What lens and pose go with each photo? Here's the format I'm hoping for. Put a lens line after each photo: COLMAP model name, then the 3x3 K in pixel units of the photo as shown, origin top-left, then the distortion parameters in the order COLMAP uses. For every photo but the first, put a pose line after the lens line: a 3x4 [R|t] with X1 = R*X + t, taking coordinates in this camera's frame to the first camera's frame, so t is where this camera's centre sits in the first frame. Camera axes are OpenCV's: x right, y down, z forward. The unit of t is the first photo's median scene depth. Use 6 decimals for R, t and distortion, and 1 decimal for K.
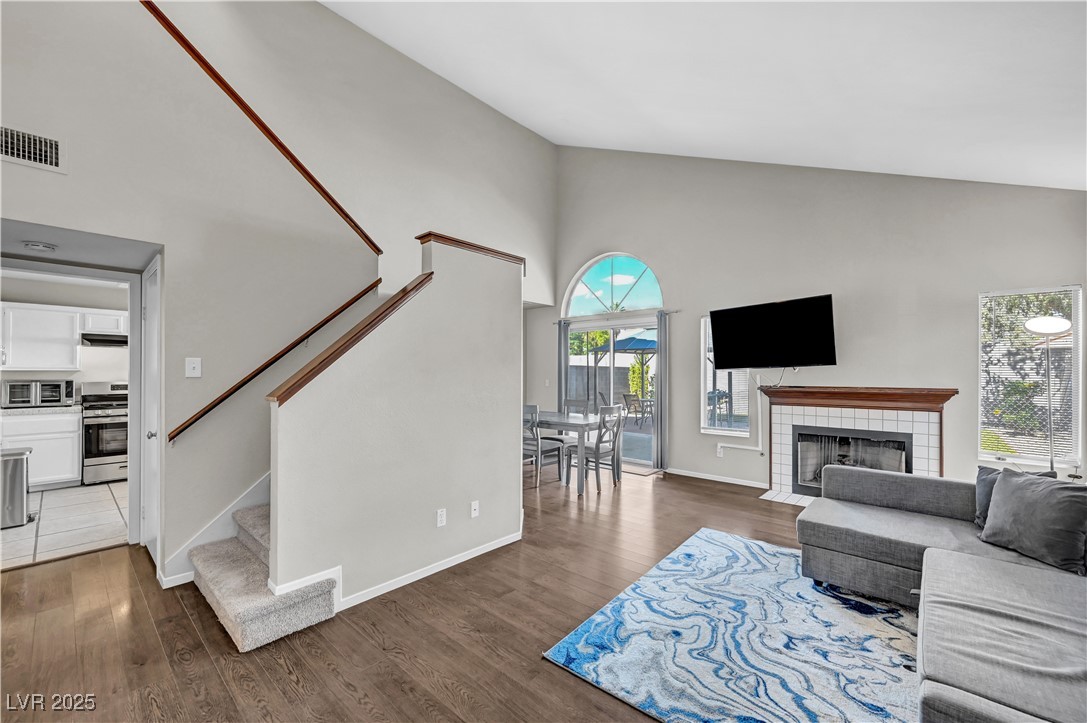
lens RADIAL K [[433.6, 0, 543.5], [0, 433.6, 361.5], [0, 0, 1]] dist [0.001802, 0.000323]
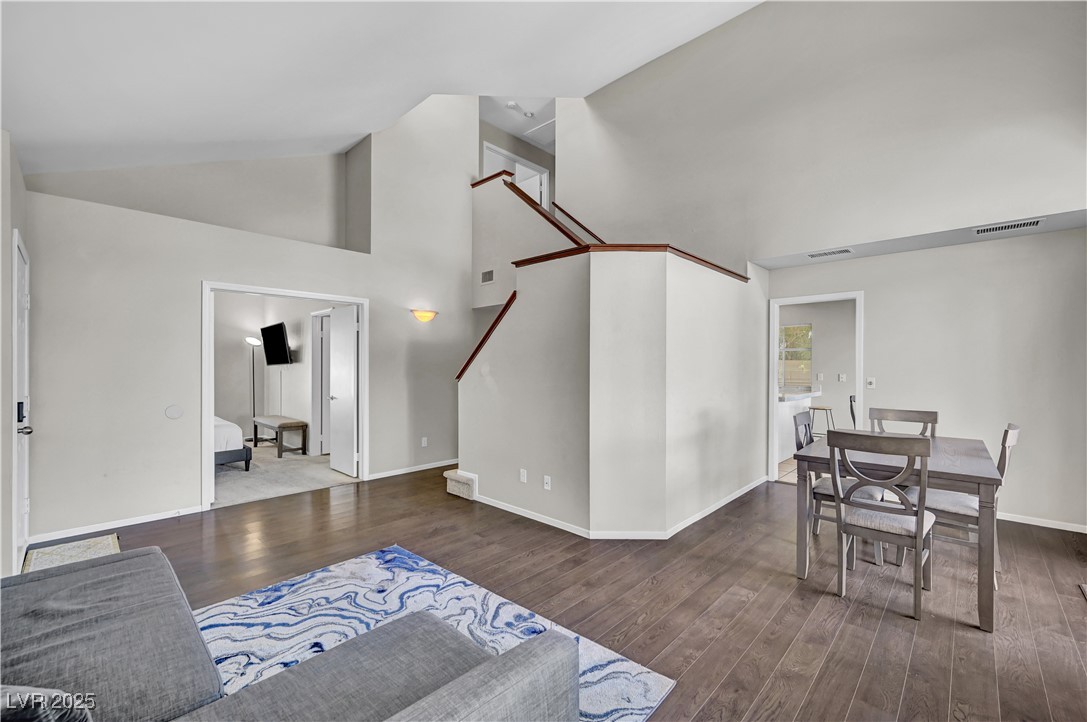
lens RADIAL K [[445.7, 0, 543.5], [0, 445.7, 361.0], [0, 0, 1]] dist [0.001323, 0.000169]
pose [[-0.031295, -0.011454, -0.999445, 1.372363], [0.027191, 0.999554, -0.012307, 0.038947], [0.999140, -0.027561, -0.030970, 1.372950]]
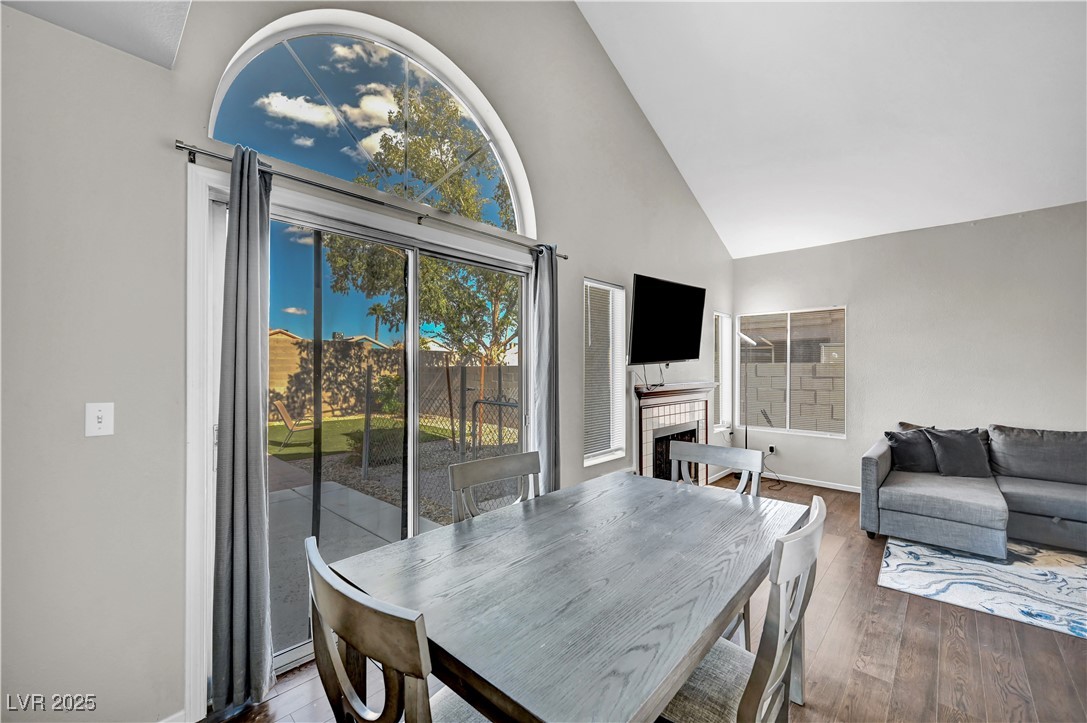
lens RADIAL K [[433.6, 0, 543.5], [0, 433.6, 361.5], [0, 0, 1]] dist [0.001802, 0.000323]
pose [[0.018999, 0.018209, 0.999654, -0.576994], [-0.030353, 0.999384, -0.017627, 0.068270], [-0.999359, -0.030008, 0.019540, 2.427711]]
